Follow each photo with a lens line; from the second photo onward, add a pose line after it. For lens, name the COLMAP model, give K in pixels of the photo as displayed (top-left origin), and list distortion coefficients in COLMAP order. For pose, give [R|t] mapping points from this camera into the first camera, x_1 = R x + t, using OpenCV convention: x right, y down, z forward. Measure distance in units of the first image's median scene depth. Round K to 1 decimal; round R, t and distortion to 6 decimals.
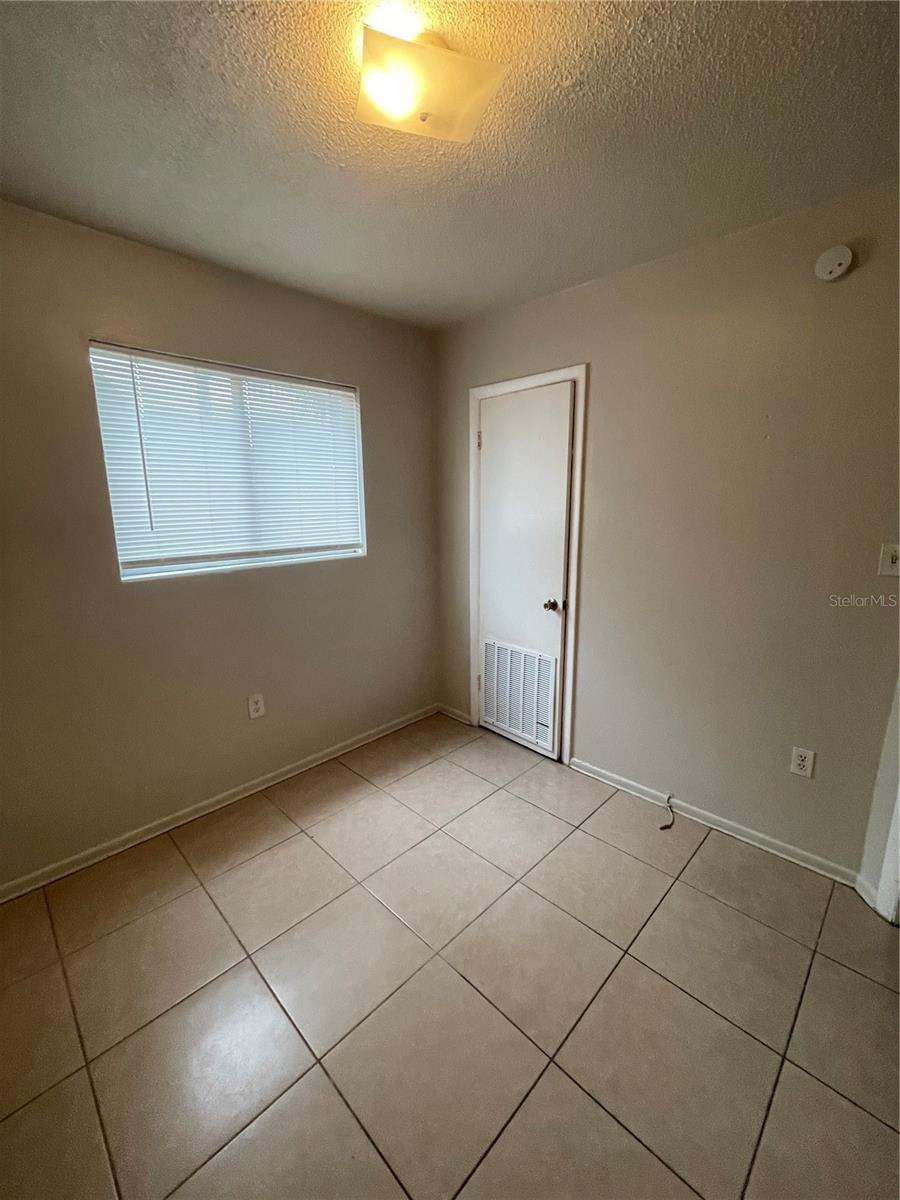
lens RADIAL K [[486.1, 0, 448.4], [0, 486.1, 594.3], [0, 0, 1]] dist [-0.001091, 0.000022]
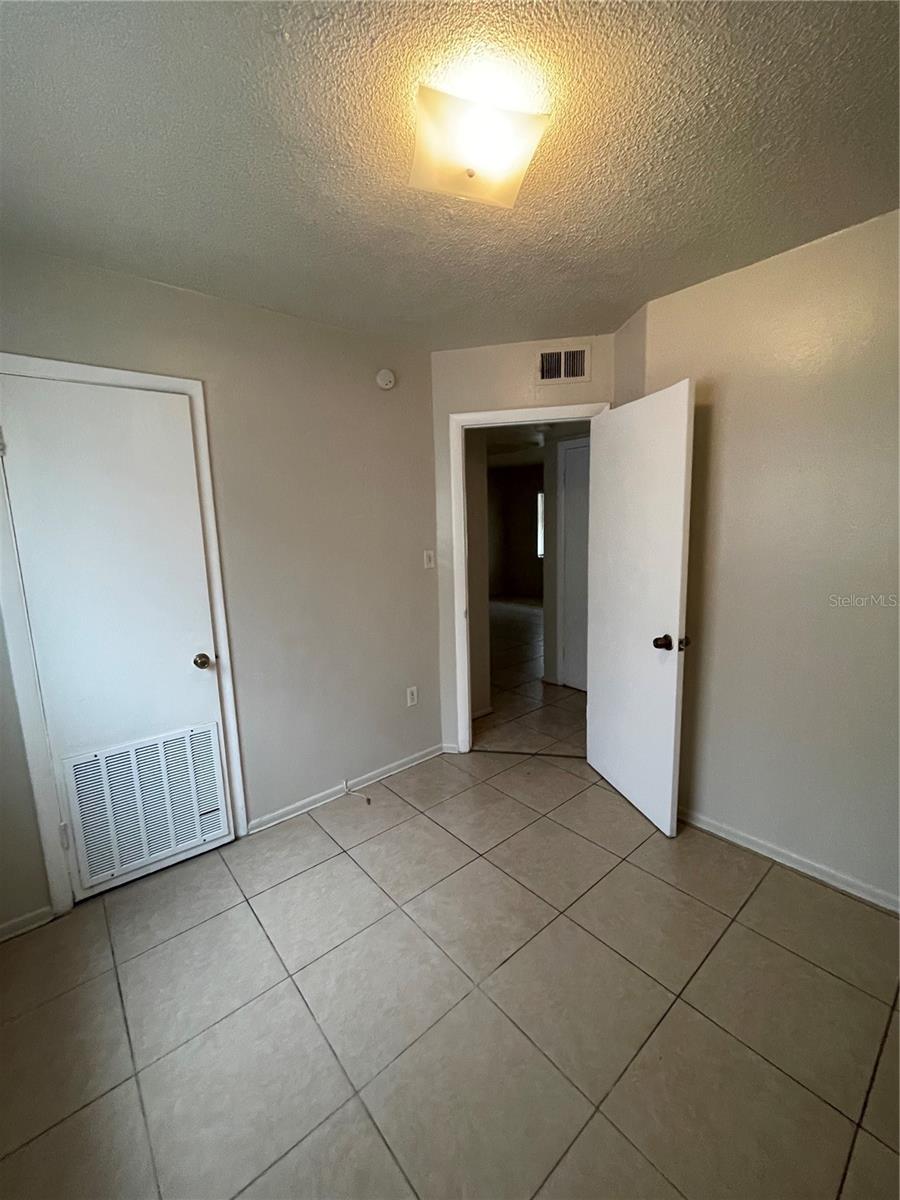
lens RADIAL K [[489.6, 0, 448.3], [0, 489.6, 593.7], [0, 0, 1]] dist [-0.001689, 0.000332]
pose [[0.092092, -0.145532, 0.985058, -0.569657], [0.225356, 0.966640, 0.121743, -0.098859], [-0.969914, 0.210778, 0.121817, 0.498619]]
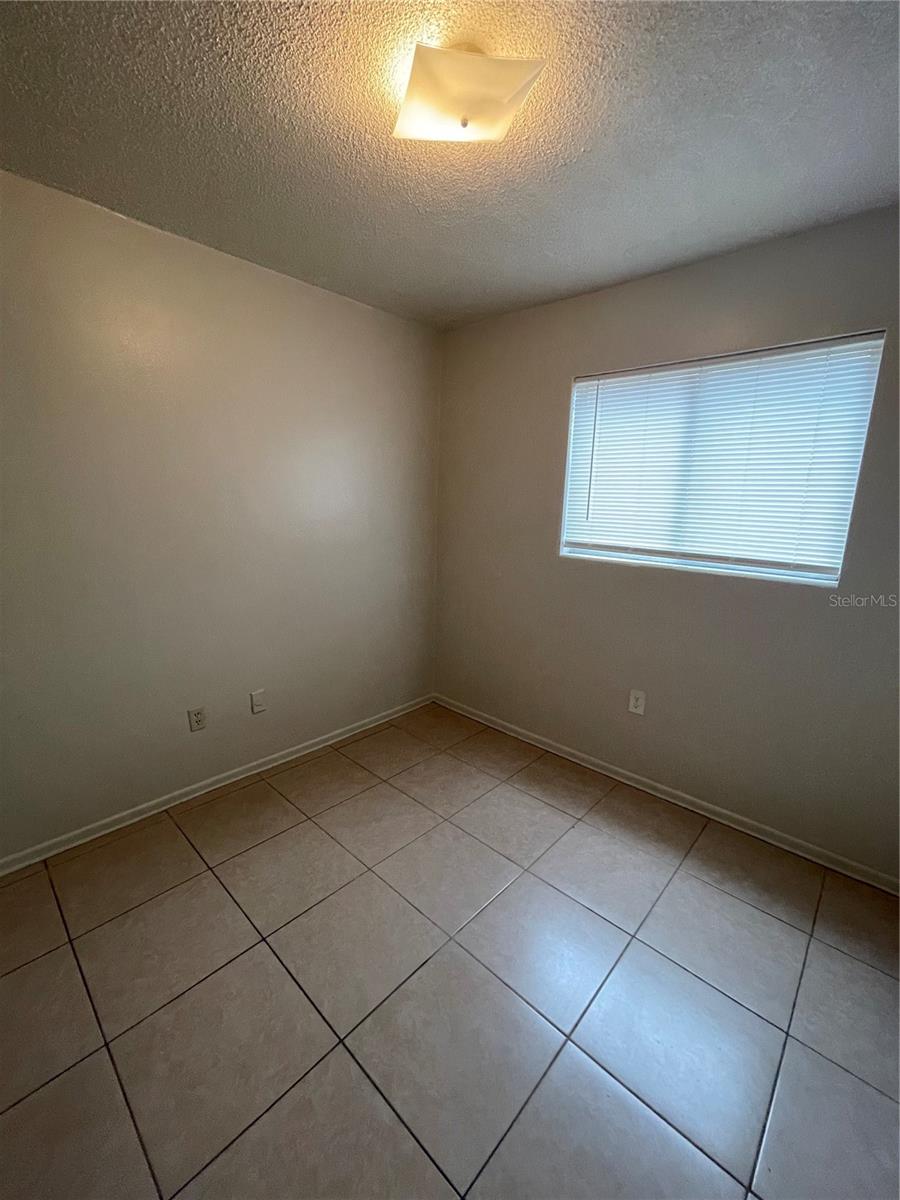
lens RADIAL K [[489.6, 0, 448.3], [0, 489.6, 593.7], [0, 0, 1]] dist [-0.001689, 0.000332]
pose [[0.030783, 0.206867, -0.977885, 0.540633], [-0.218633, 0.956050, 0.195365, -0.098638], [0.975321, 0.207784, 0.074658, 0.498272]]
